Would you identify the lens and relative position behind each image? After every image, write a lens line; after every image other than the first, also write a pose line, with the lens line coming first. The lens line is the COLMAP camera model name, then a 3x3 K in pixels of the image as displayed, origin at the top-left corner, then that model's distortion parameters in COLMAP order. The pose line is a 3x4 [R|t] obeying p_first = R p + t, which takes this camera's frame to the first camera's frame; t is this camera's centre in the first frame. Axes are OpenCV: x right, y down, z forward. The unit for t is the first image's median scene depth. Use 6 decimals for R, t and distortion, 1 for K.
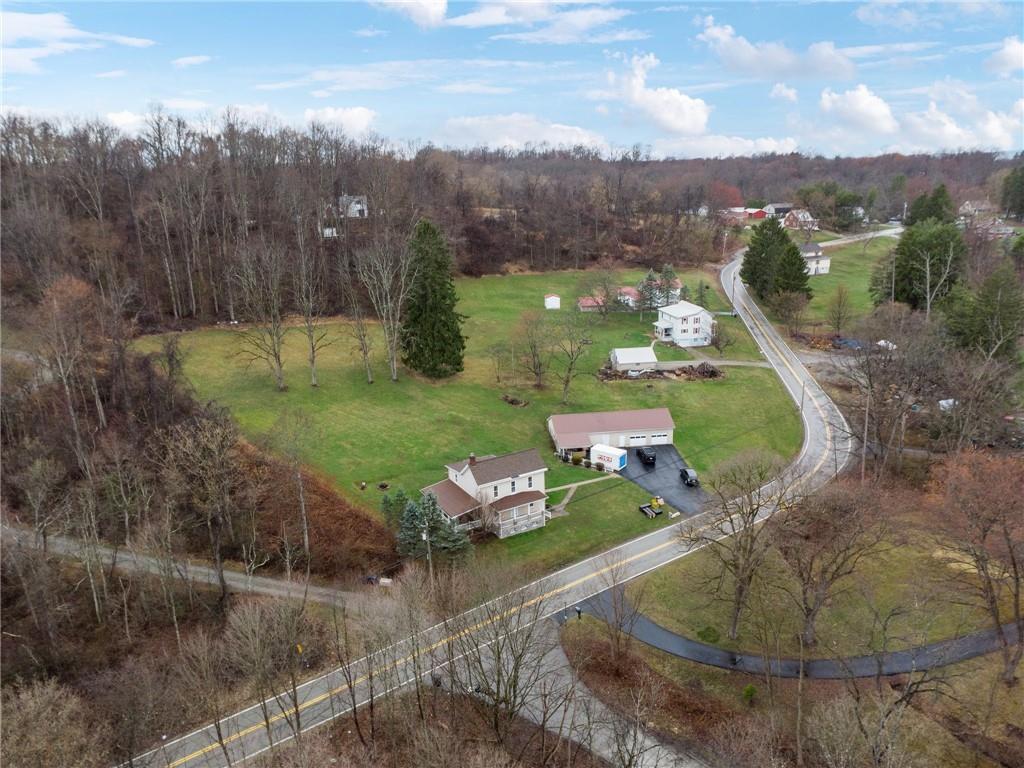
lens RADIAL K [[728.7, 0, 511.3], [0, 728.7, 384.1], [0, 0, 1]] dist [-0.005075, 0.001387]
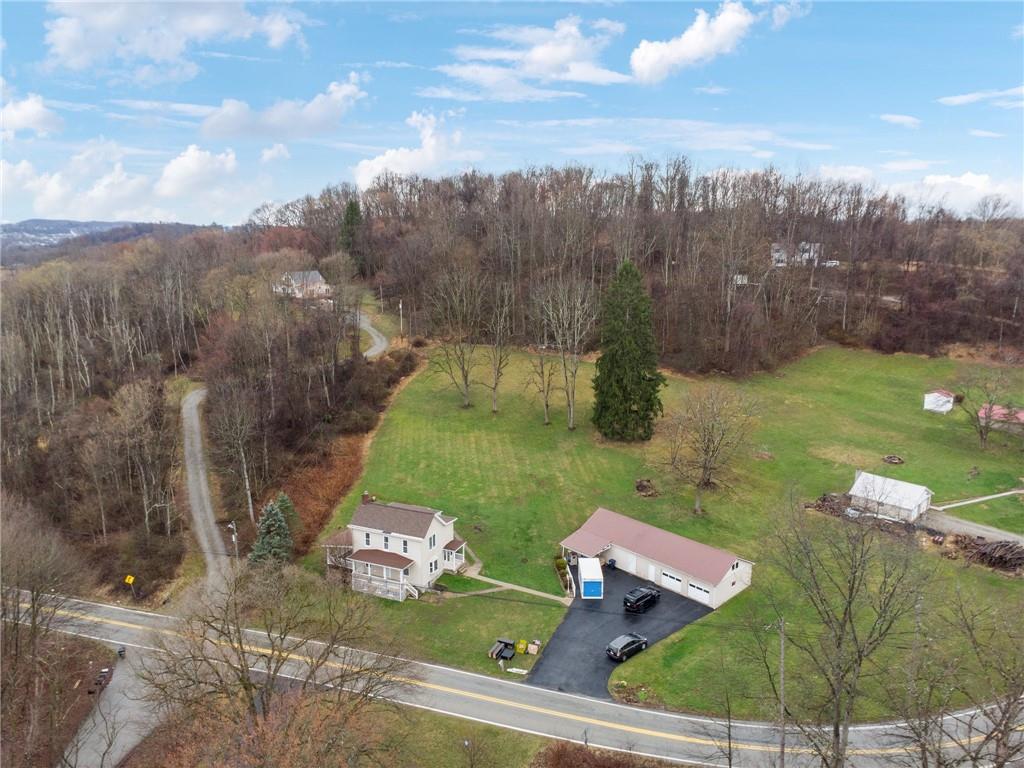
lens RADIAL K [[728.7, 0, 516.6], [0, 728.7, 384.4], [0, 0, 1]] dist [-0.005075, 0.001387]
pose [[0.588413, 0.193313, -0.785112, 0.673669], [-0.248490, 0.967242, 0.051923, -0.117476], [0.769431, 0.164540, 0.617174, 0.482078]]
